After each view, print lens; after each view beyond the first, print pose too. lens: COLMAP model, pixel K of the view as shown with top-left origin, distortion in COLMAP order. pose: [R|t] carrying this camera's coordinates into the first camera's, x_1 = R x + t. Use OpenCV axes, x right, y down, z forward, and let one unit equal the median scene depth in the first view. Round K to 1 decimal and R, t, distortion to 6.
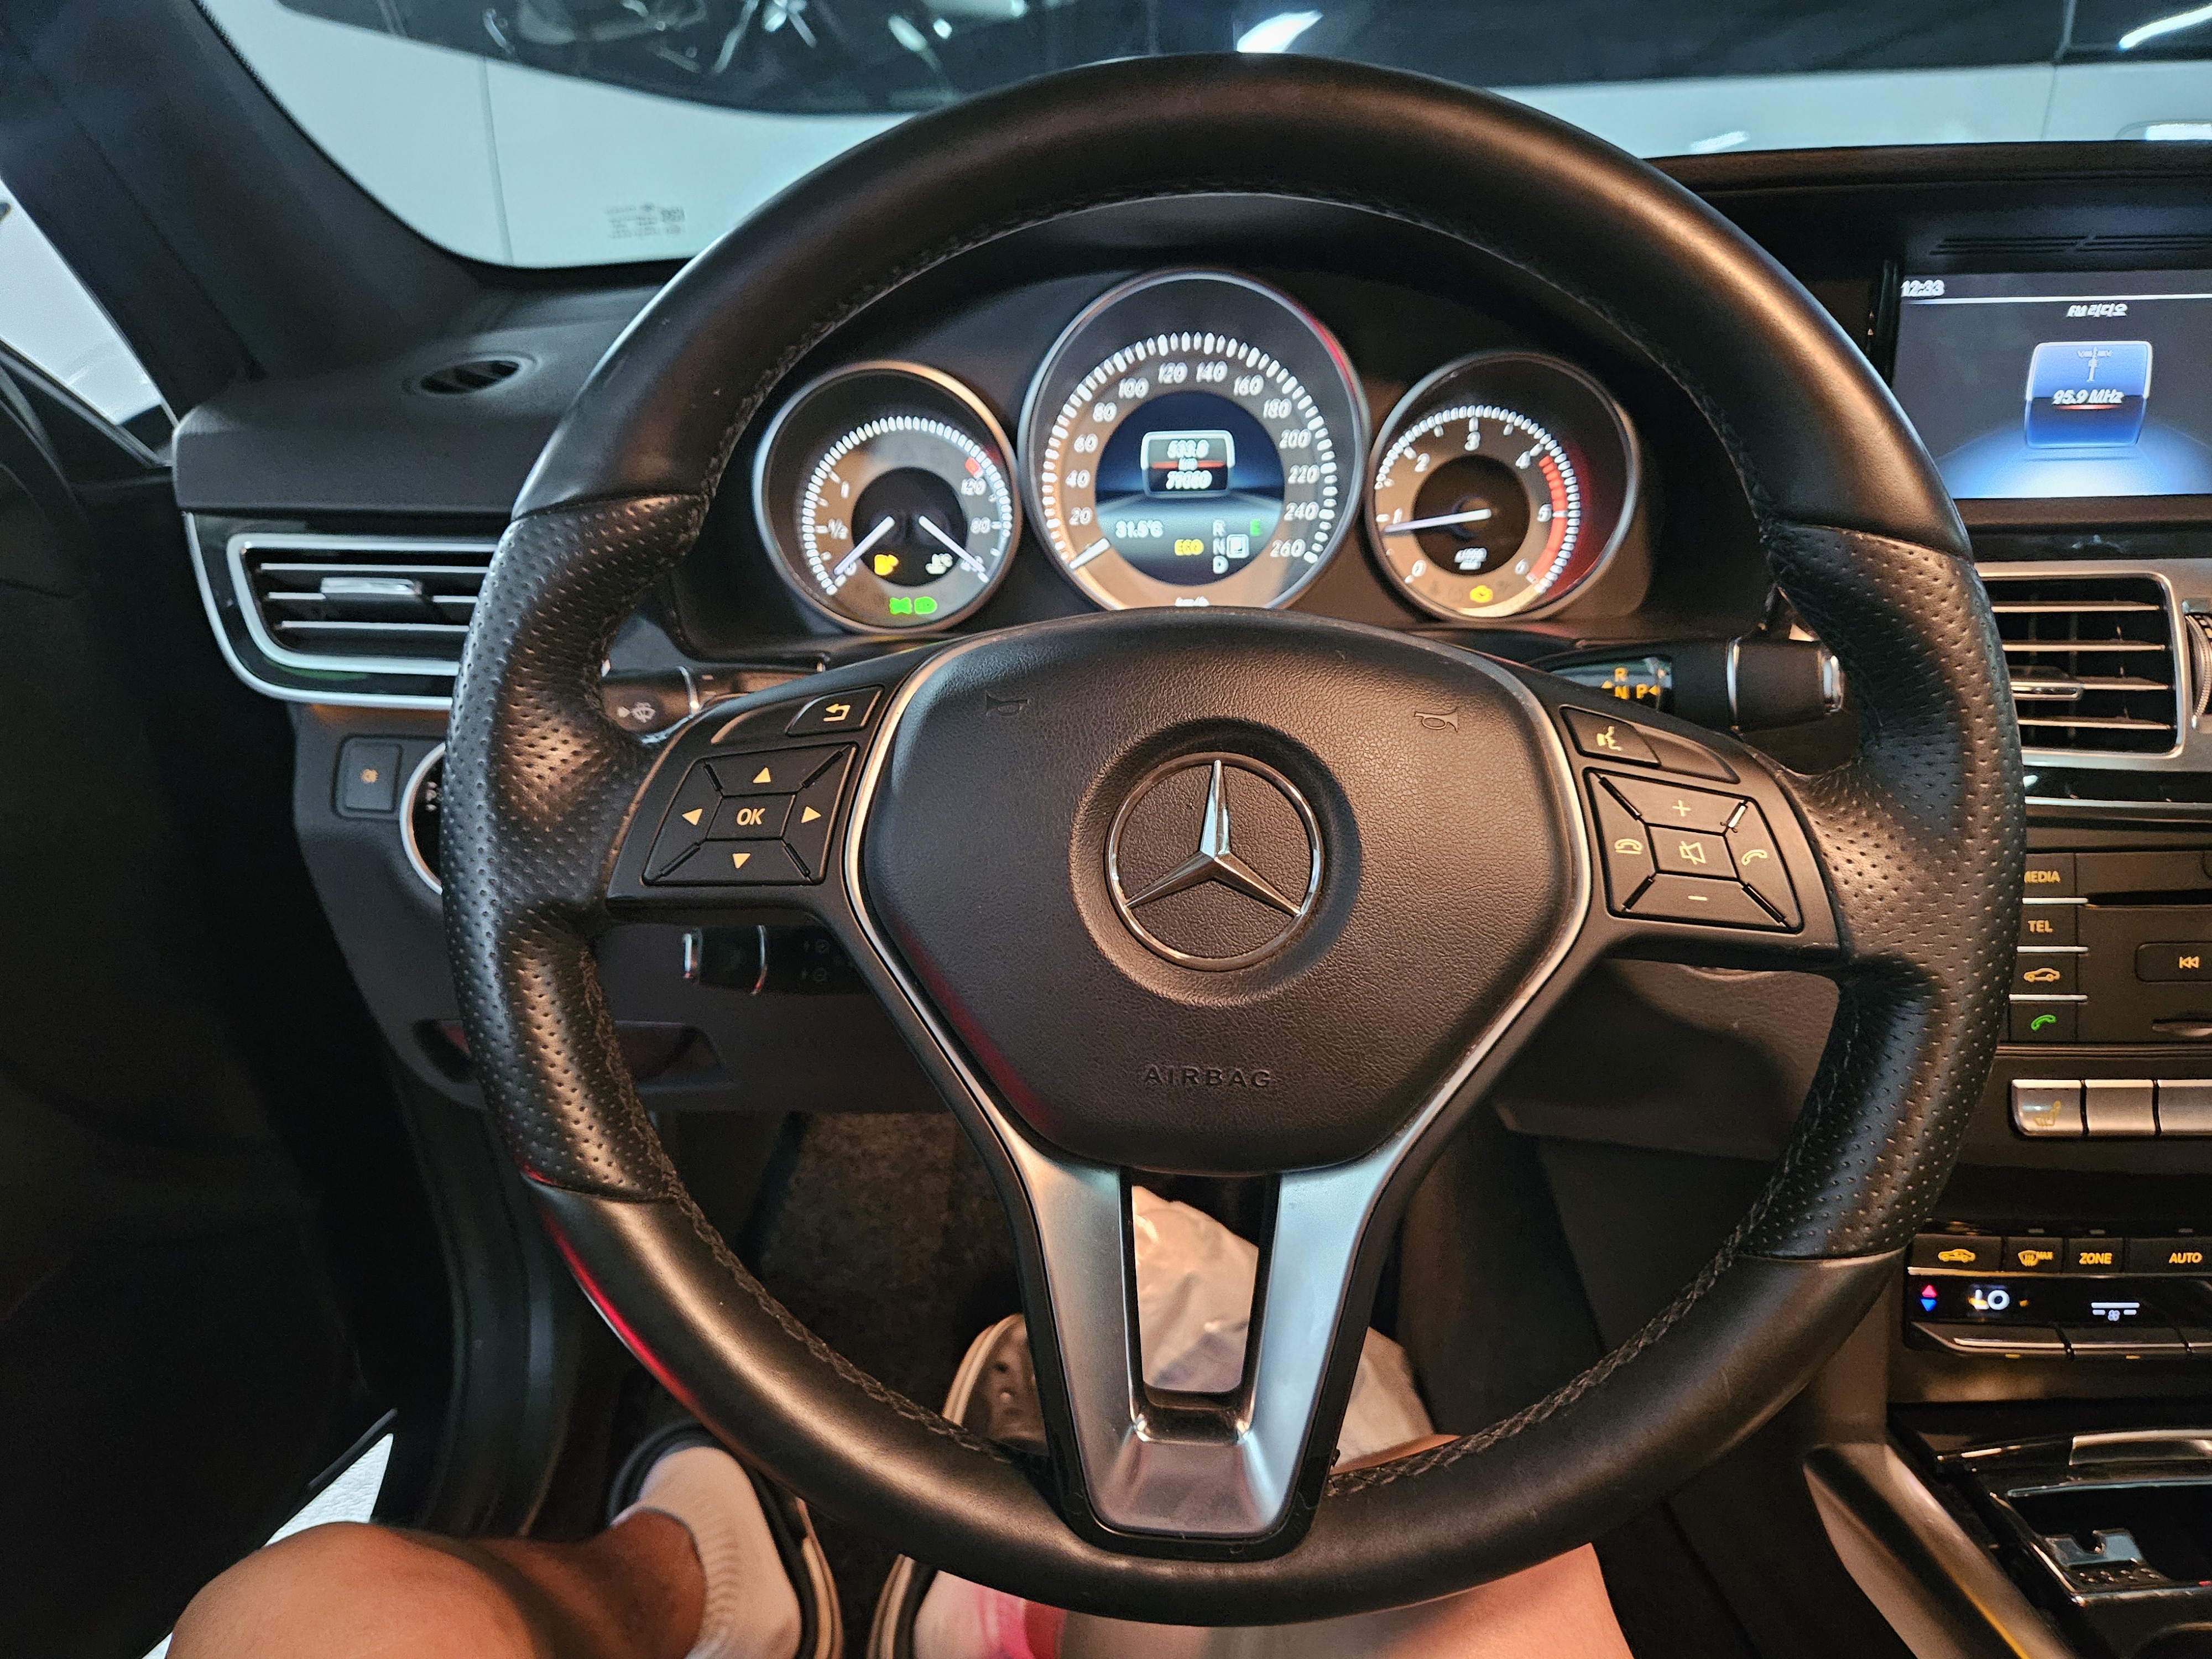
lens RADIAL K [[1524.5, 0, 1097.1], [0, 1524.5, 847.0], [0, 0, 1]] dist [0.069569, -0.062934]
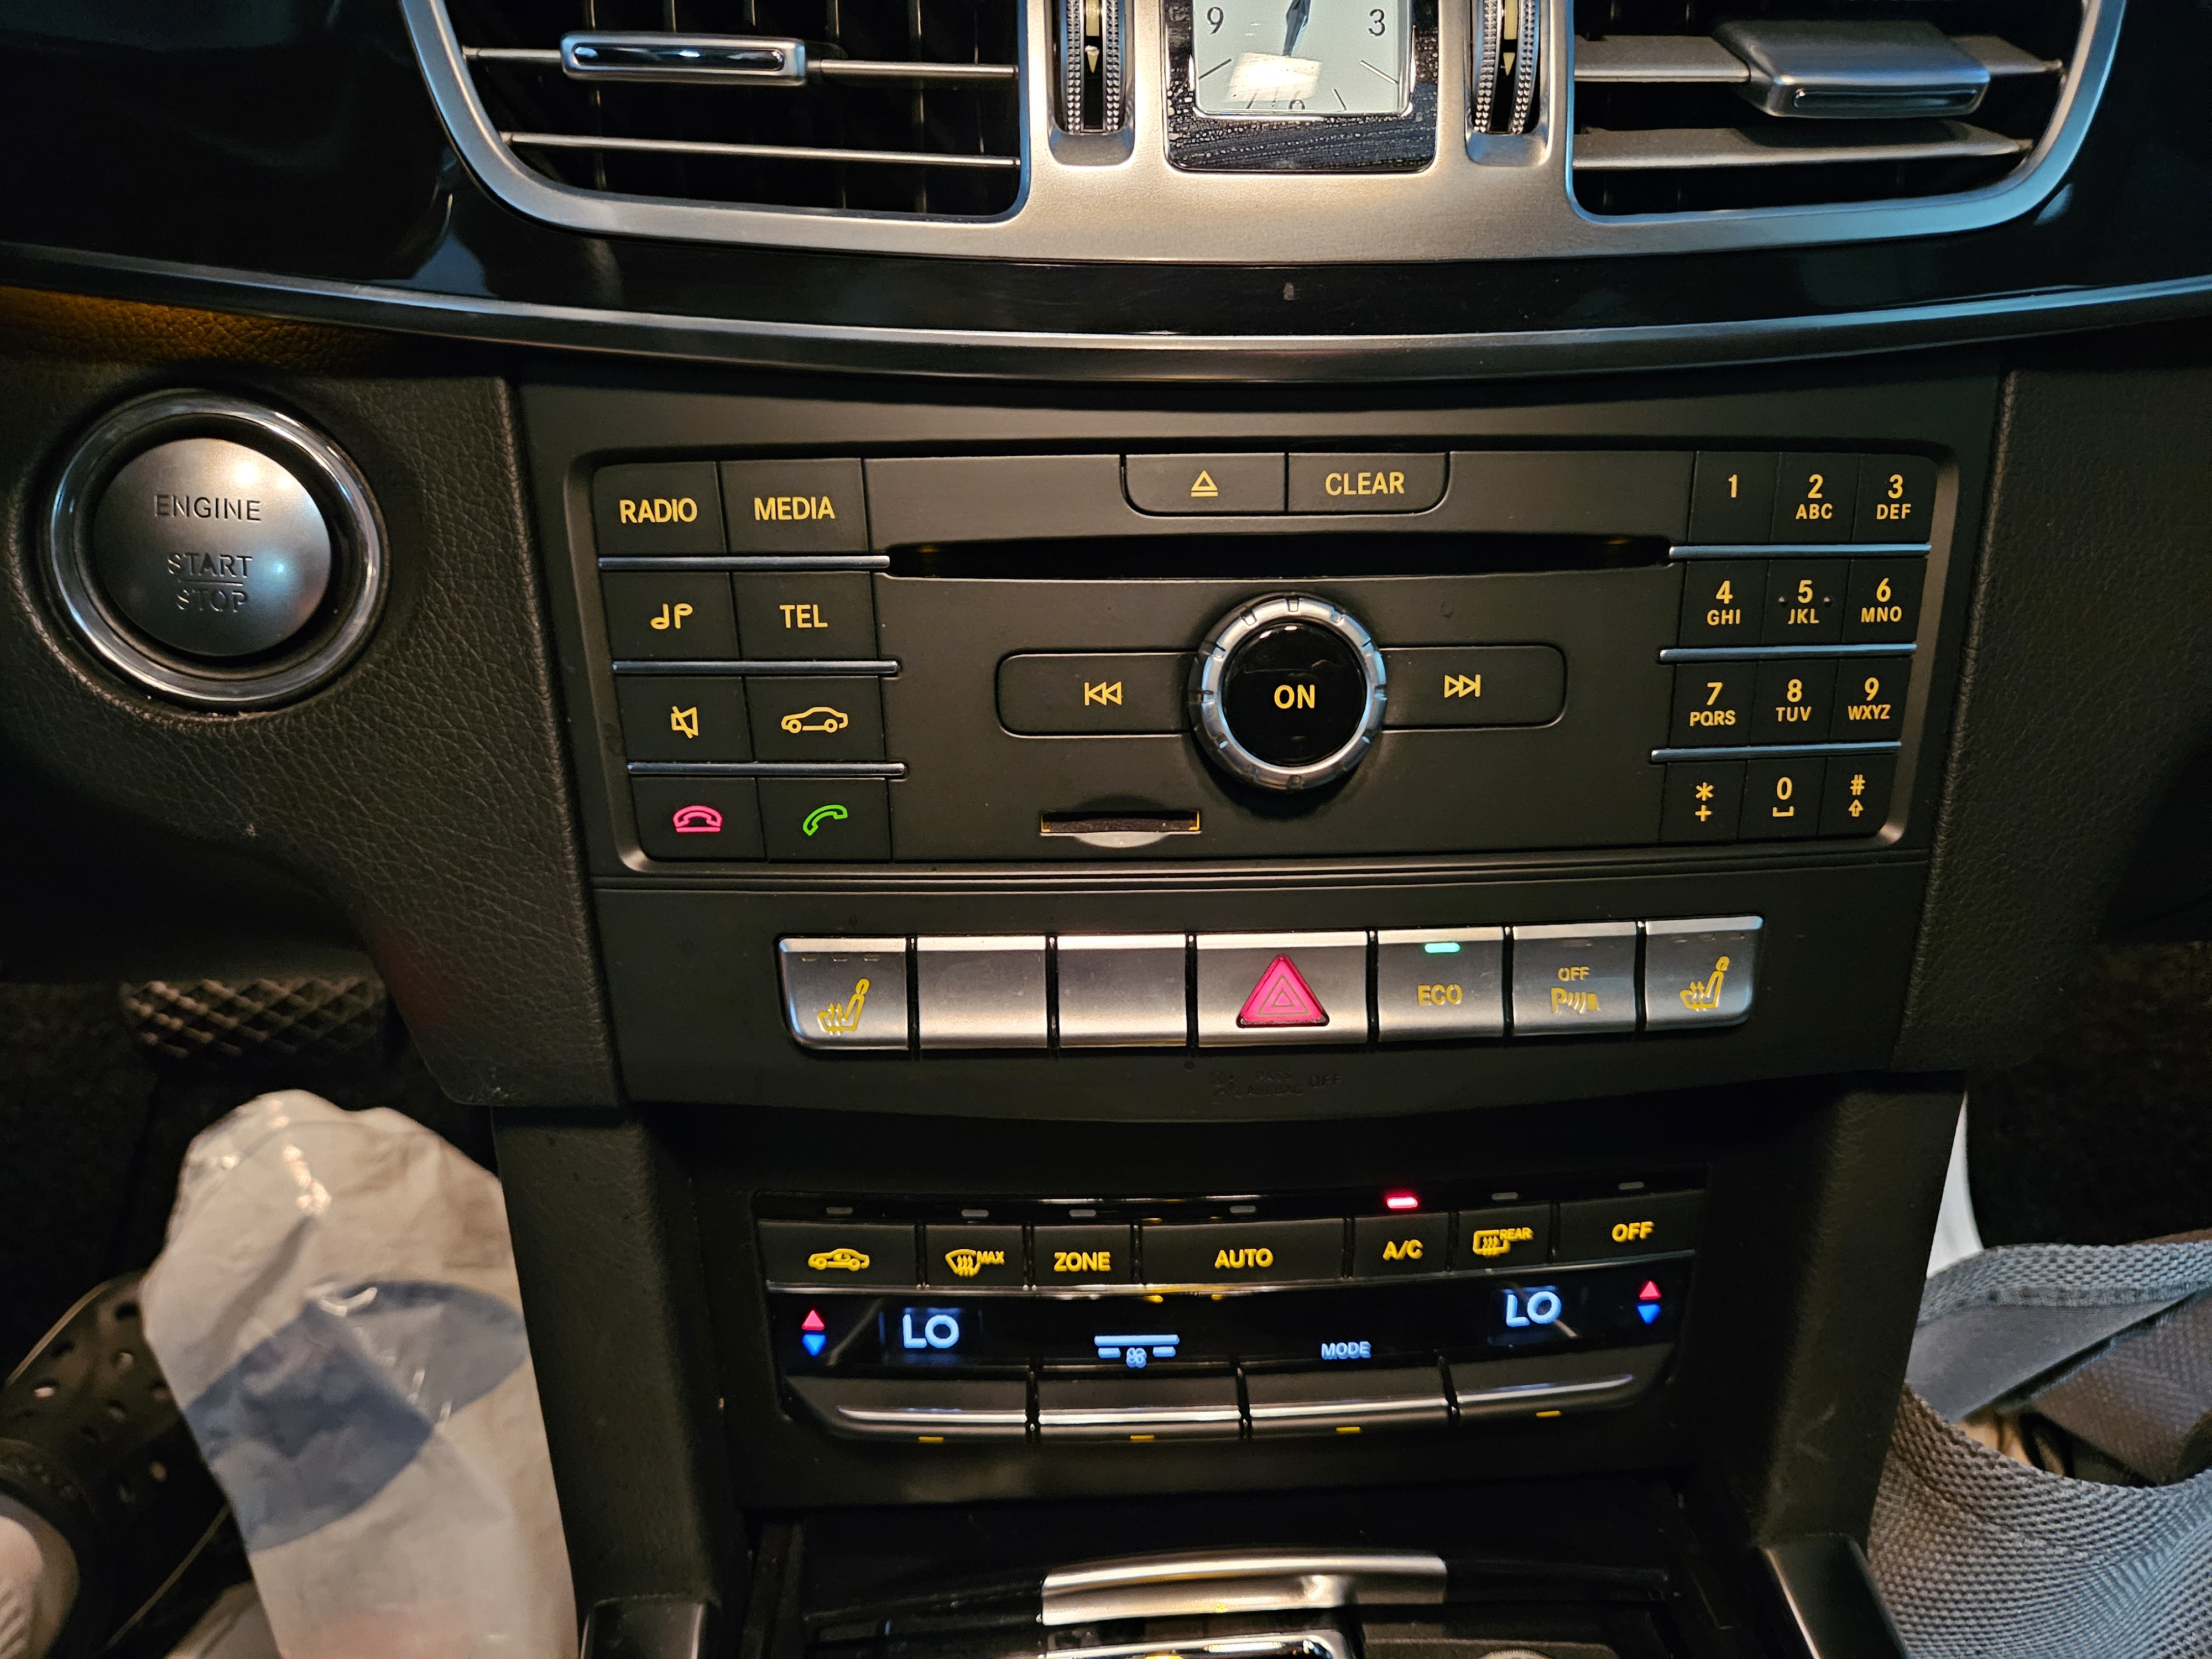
lens RADIAL K [[1545.4, 0, 1115.5], [0, 1545.4, 834.4], [0, 0, 1]] dist [0.009142, 0.001943]
pose [[0.997862, -0.000258, 0.065358, 0.594919], [-0.005553, 0.996041, 0.088717, 0.066339], [-0.065122, -0.088890, 0.993910, 0.458812]]
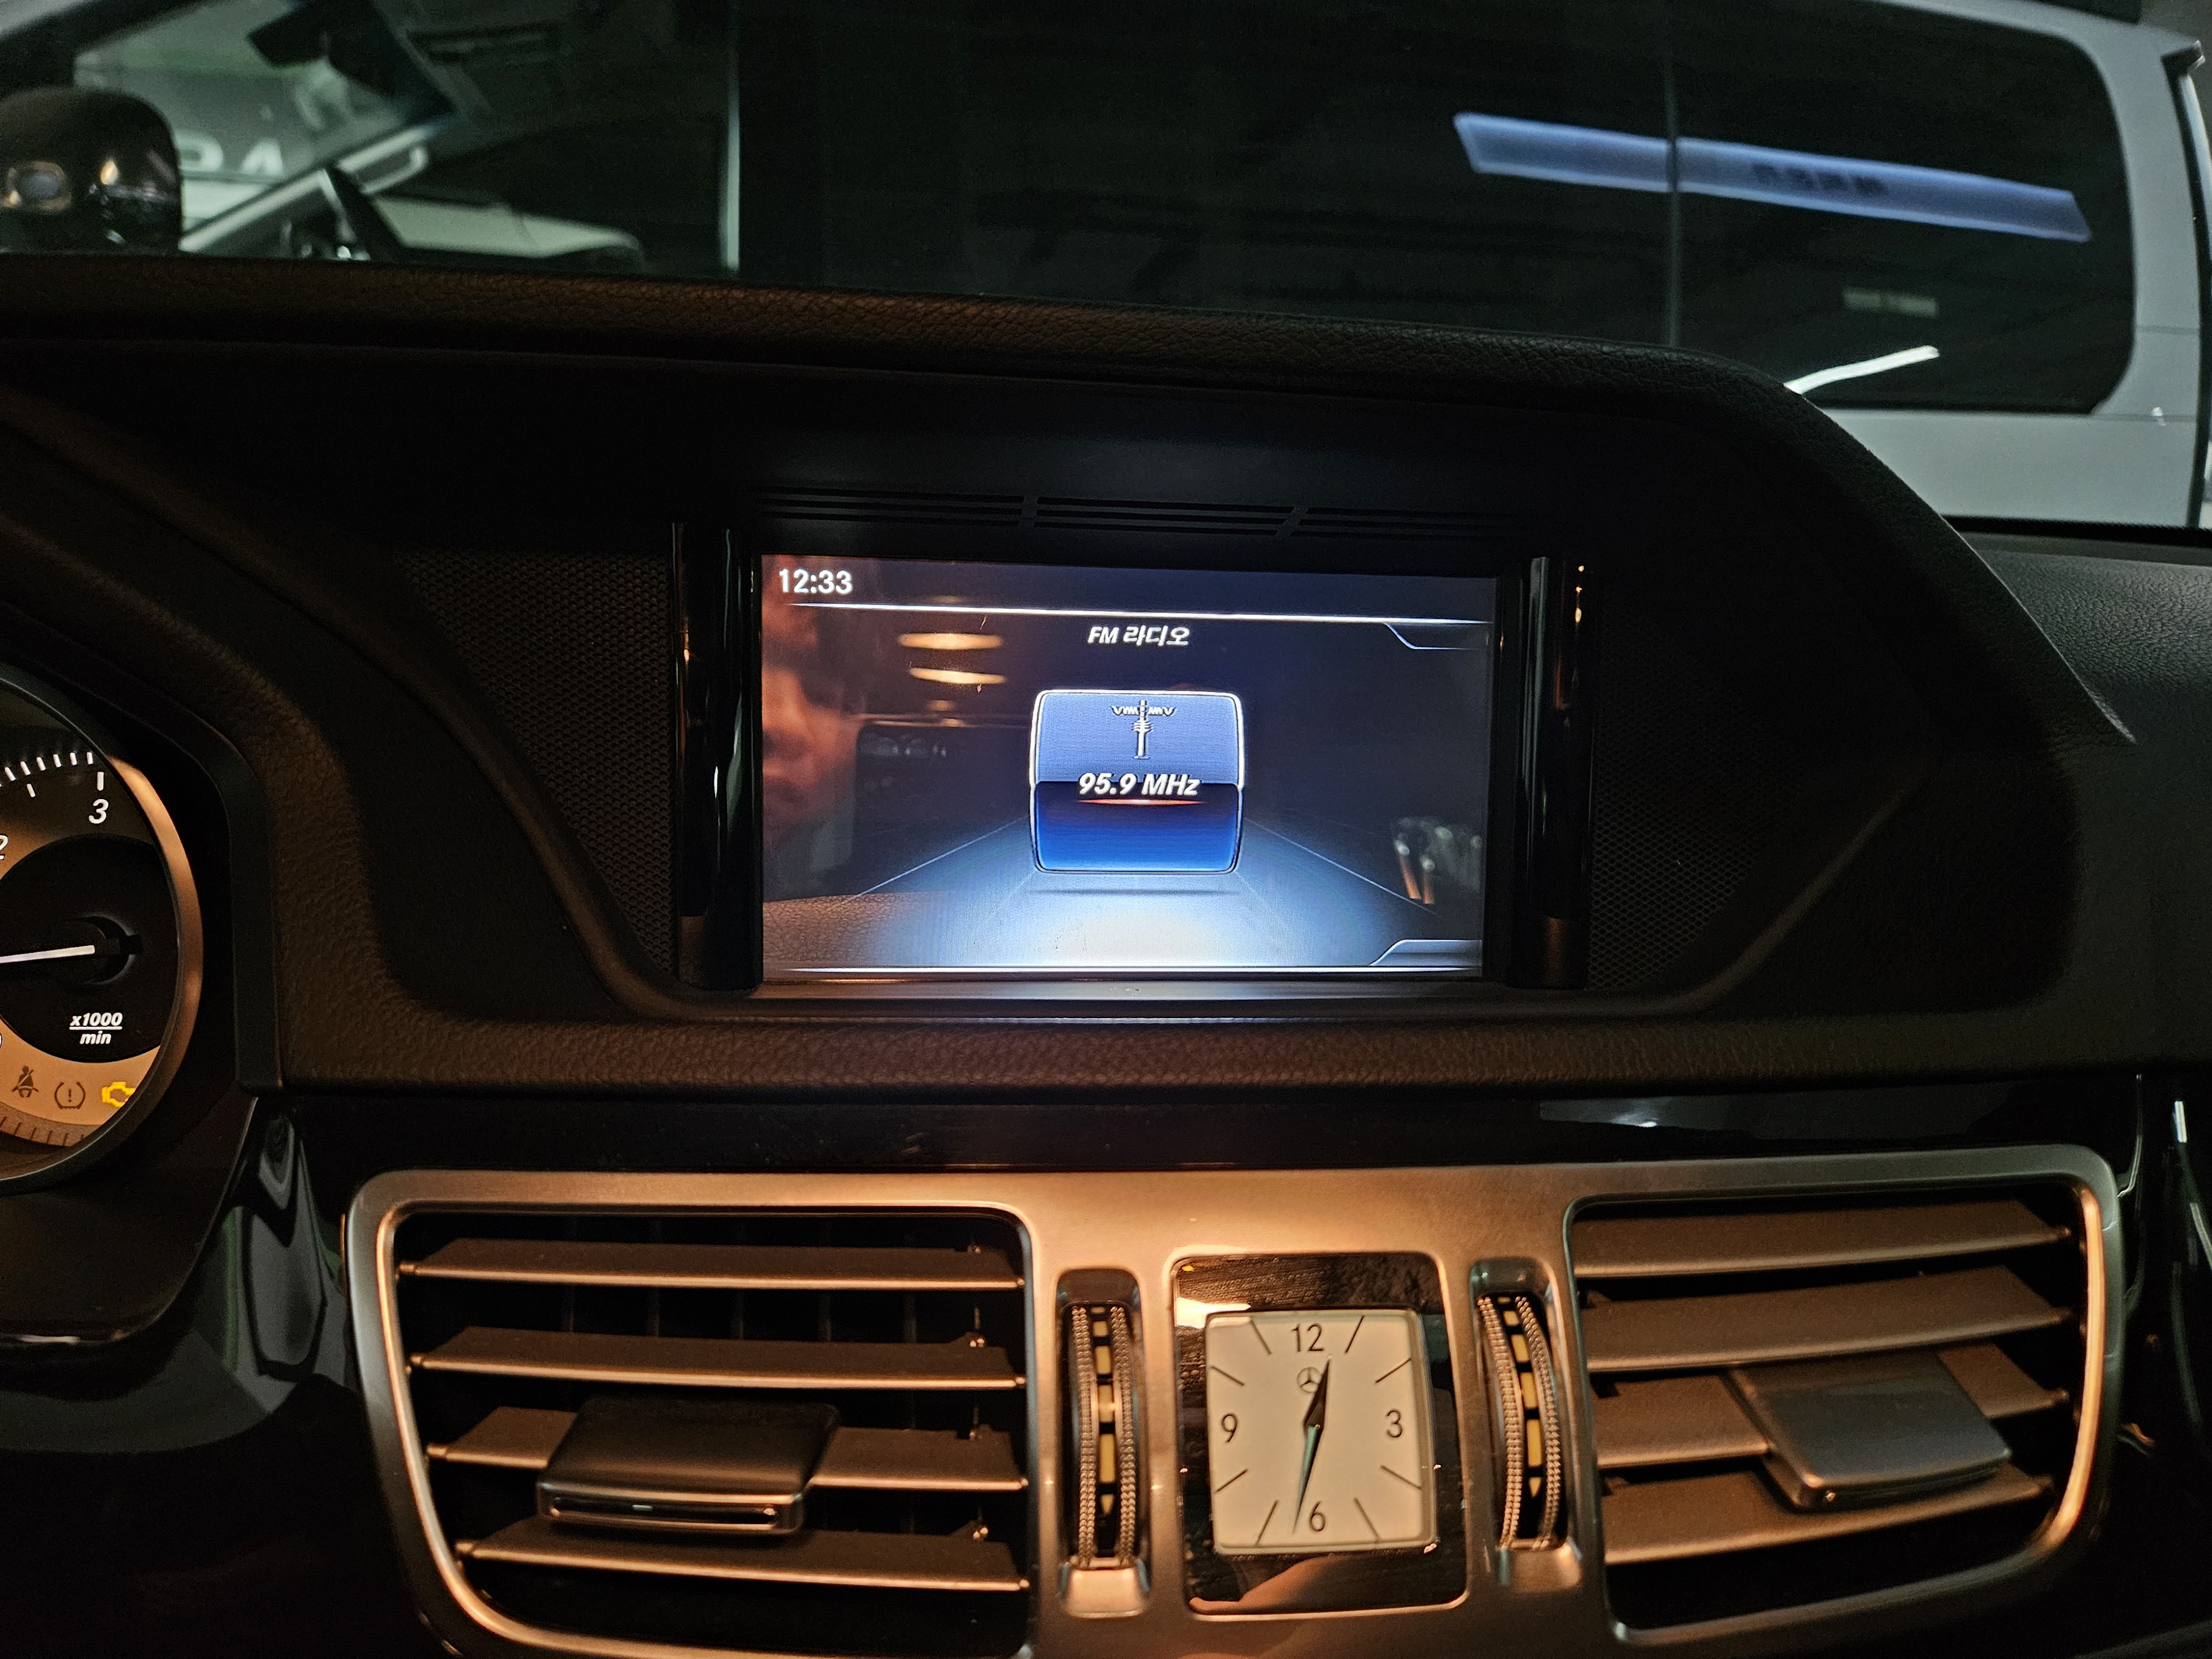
lens RADIAL K [[1524.5, 0, 1097.1], [0, 1524.5, 847.0], [0, 0, 1]] dist [0.069569, -0.062934]
pose [[0.993010, 0.025616, 0.115218, 0.567052], [-0.004876, 0.984236, -0.176794, -0.172089], [-0.117931, 0.174997, 0.977481, 0.475040]]
